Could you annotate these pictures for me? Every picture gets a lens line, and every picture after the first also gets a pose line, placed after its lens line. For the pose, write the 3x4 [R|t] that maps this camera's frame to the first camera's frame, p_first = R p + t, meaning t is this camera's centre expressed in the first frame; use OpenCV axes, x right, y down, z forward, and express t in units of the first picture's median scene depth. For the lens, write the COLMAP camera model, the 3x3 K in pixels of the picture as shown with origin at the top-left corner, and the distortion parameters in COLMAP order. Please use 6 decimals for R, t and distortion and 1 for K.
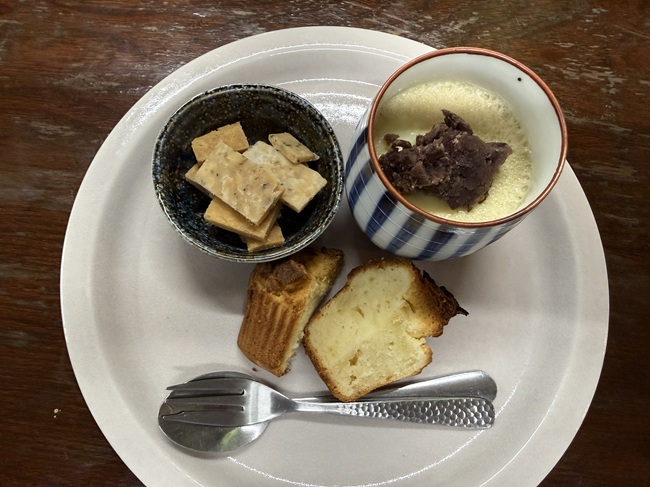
lens RADIAL K [[548.0, 0, 325.0], [0, 548.0, 243.5], [0, 0, 1]] dist [0.001988, 0.002210]
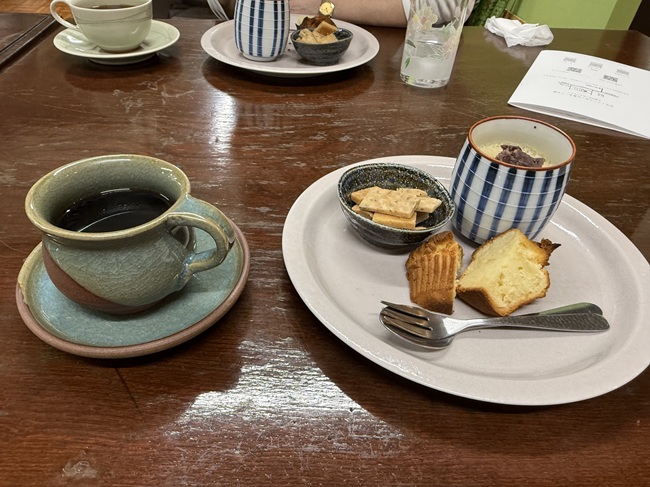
lens RADIAL K [[548.0, 0, 325.0], [0, 548.0, 243.5], [0, 0, 1]] dist [0.001988, 0.002210]
pose [[0.986004, -0.091735, 0.139218, -0.566105], [0.158703, 0.772303, -0.615111, 0.908717], [-0.051092, 0.628596, 0.776052, -0.141715]]
